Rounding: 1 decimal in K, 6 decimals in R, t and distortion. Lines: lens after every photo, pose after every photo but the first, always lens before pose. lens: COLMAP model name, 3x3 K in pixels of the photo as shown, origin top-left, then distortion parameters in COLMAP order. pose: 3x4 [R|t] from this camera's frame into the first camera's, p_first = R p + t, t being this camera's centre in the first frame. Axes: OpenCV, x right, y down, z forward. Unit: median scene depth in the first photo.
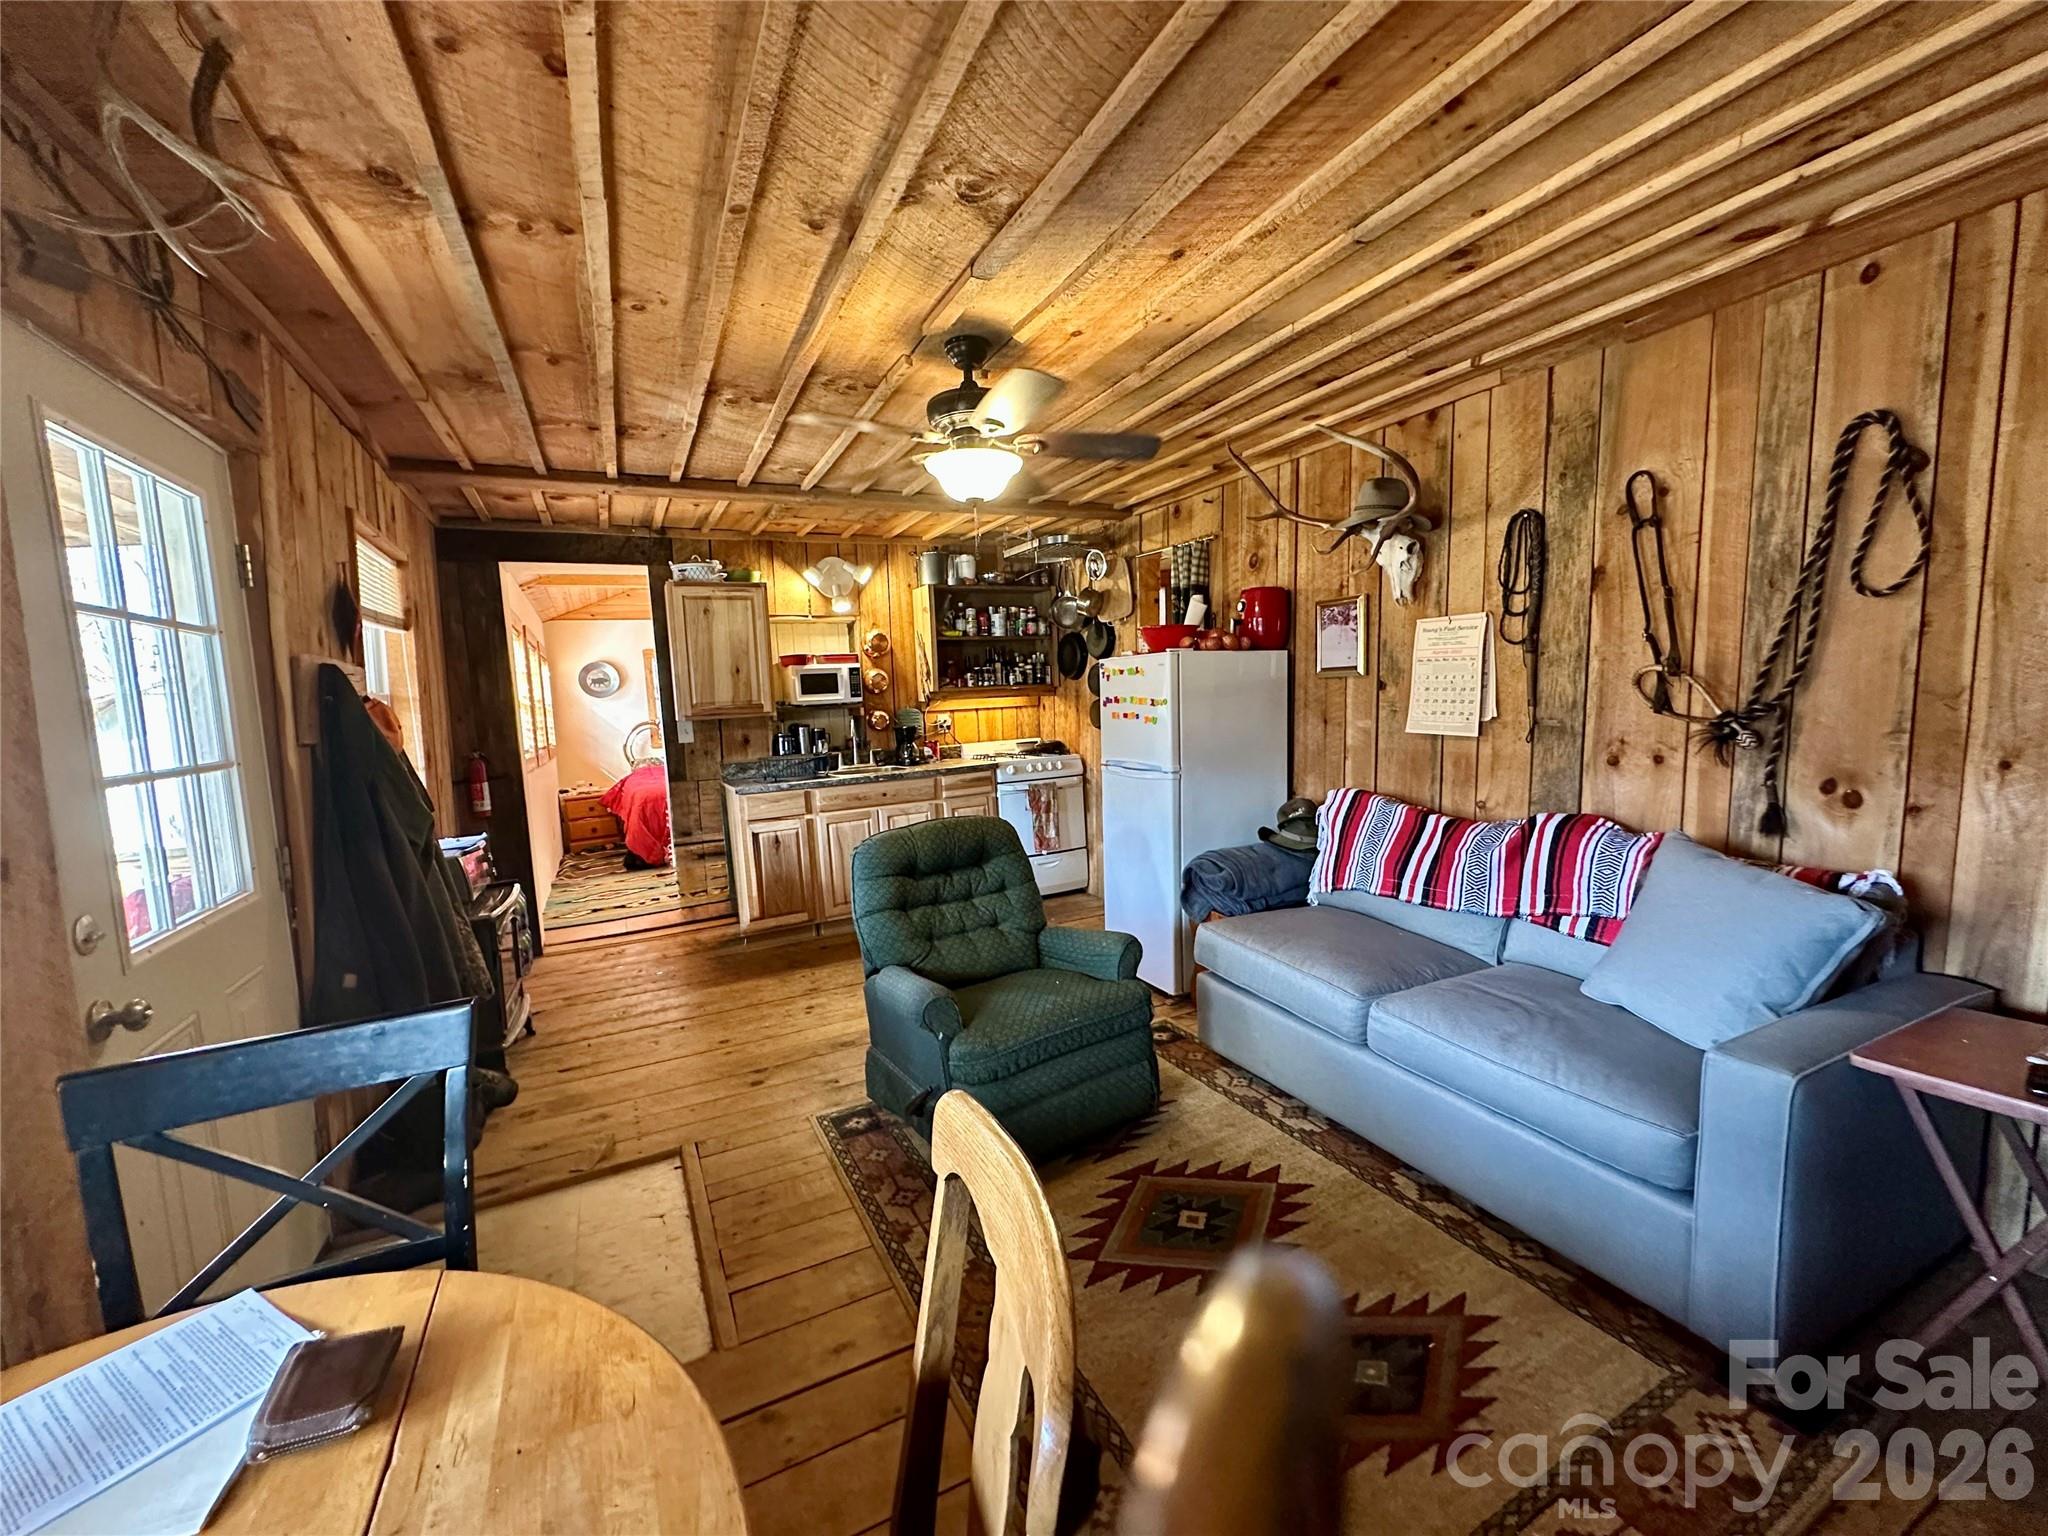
lens RADIAL K [[812.6, 0, 1021.8], [0, 812.6, 771.6], [0, 0, 1]] dist [-0.001486, -0.000275]
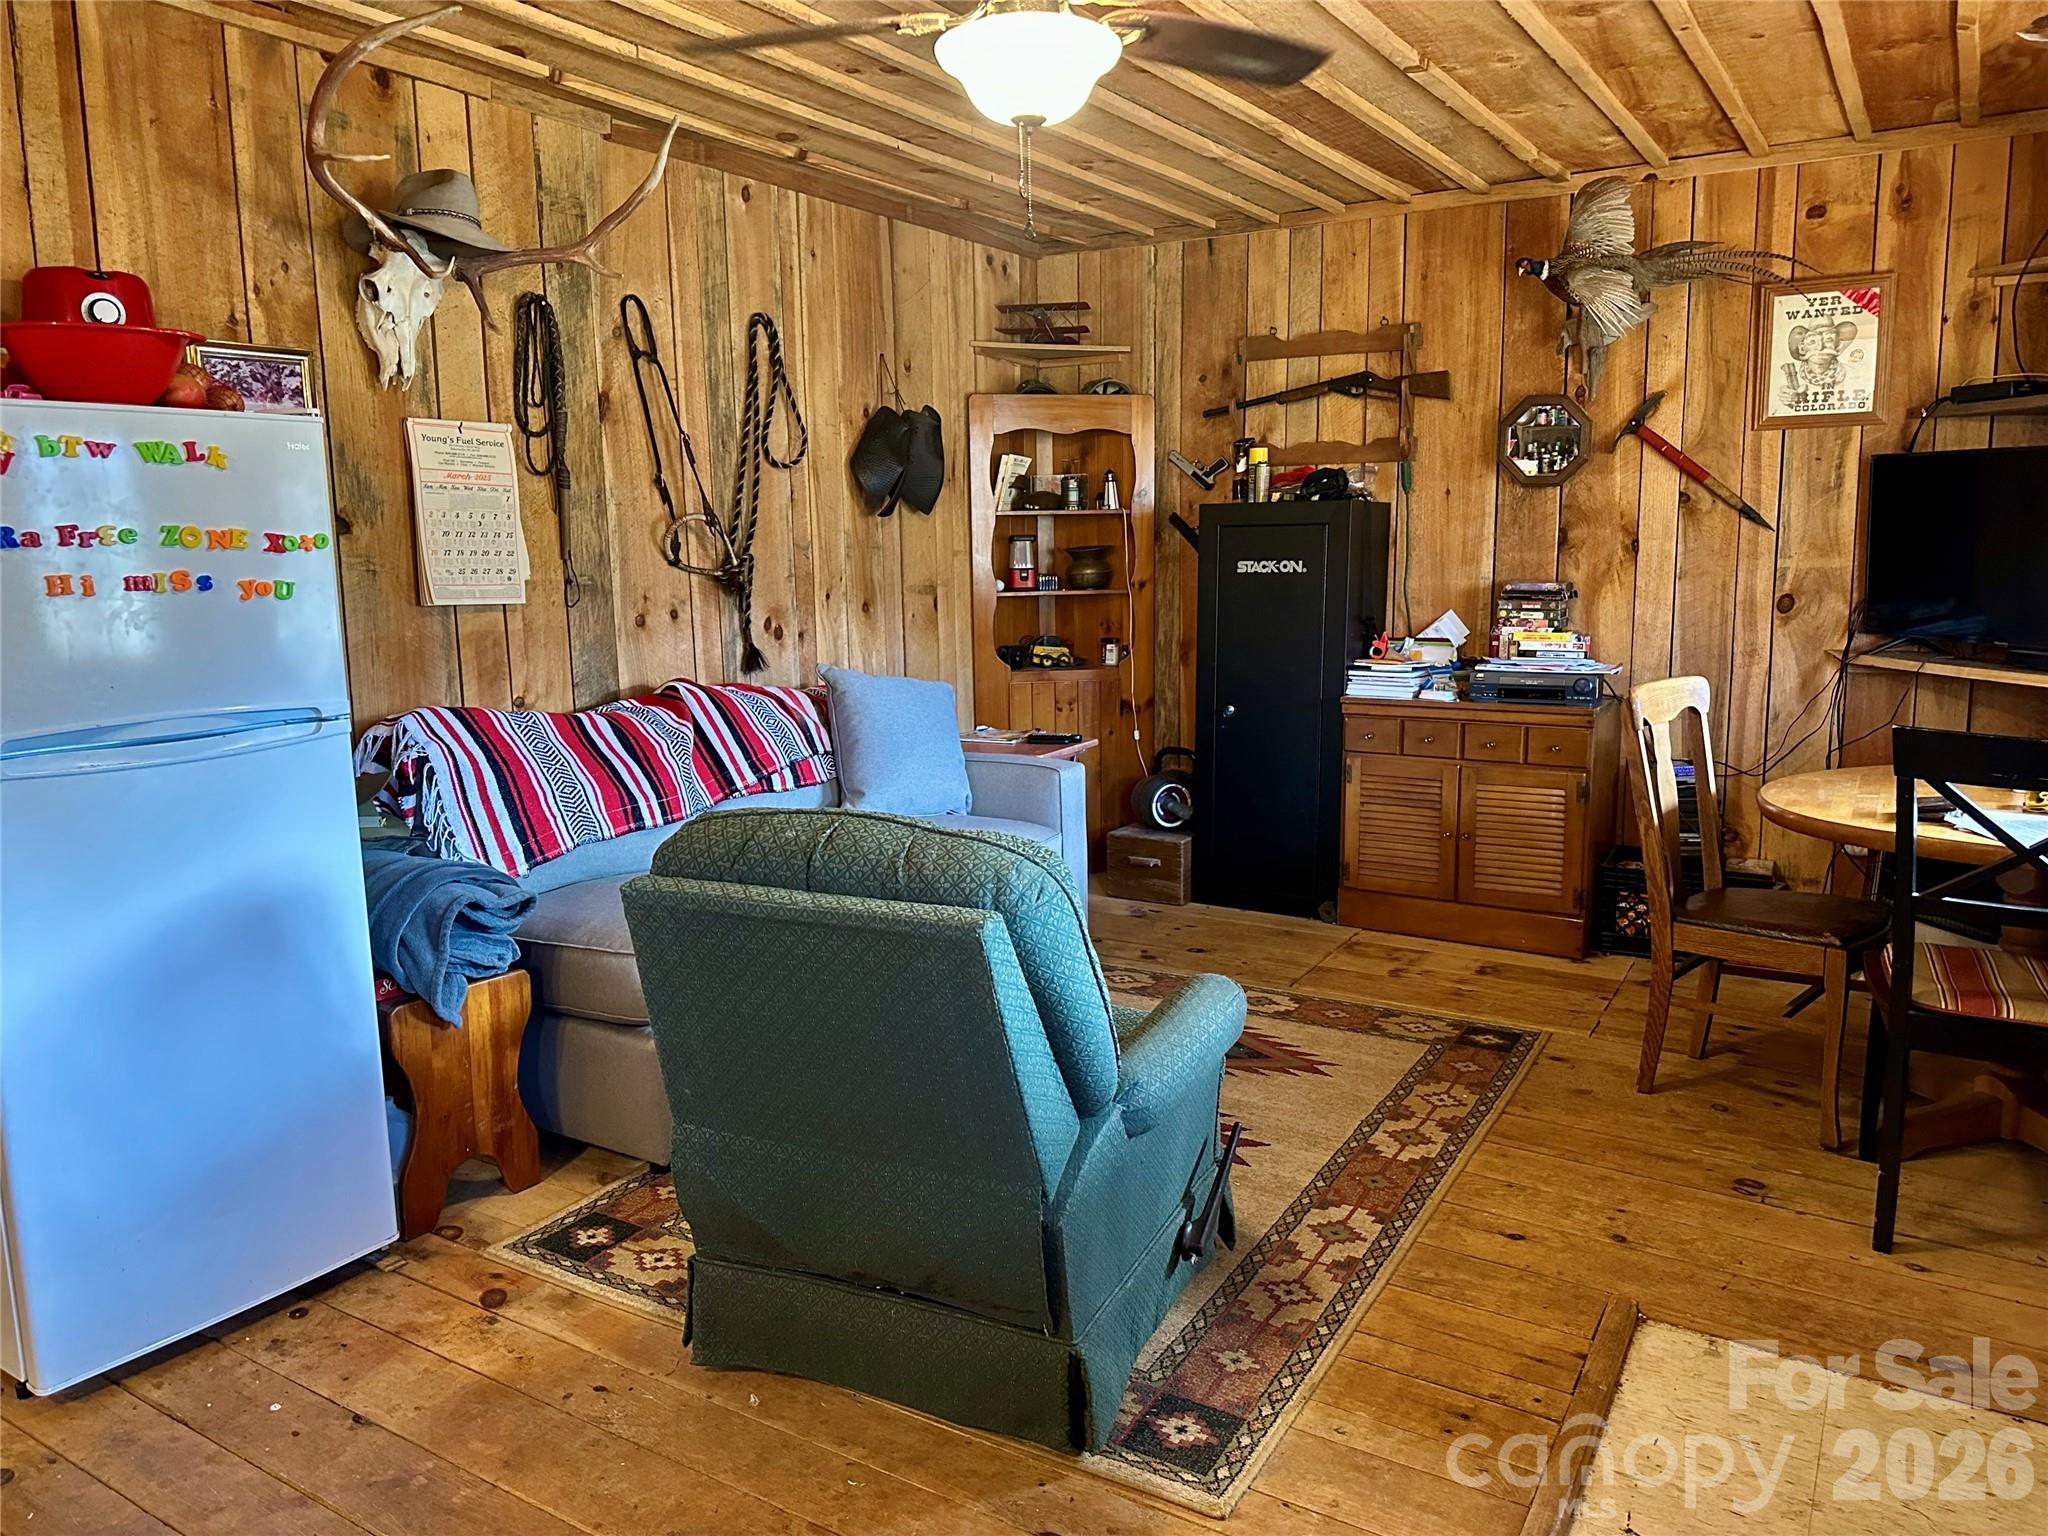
lens RADIAL K [[1452.0, 0, 1027.3], [0, 1452.0, 768.5], [0, 0, 1]] dist [0.053824, -0.067979]
pose [[-0.528308, -0.088341, 0.844445, -0.820564], [0.116576, 0.977606, 0.175205, -0.081719], [-0.841012, 0.191004, -0.506178, 1.428441]]
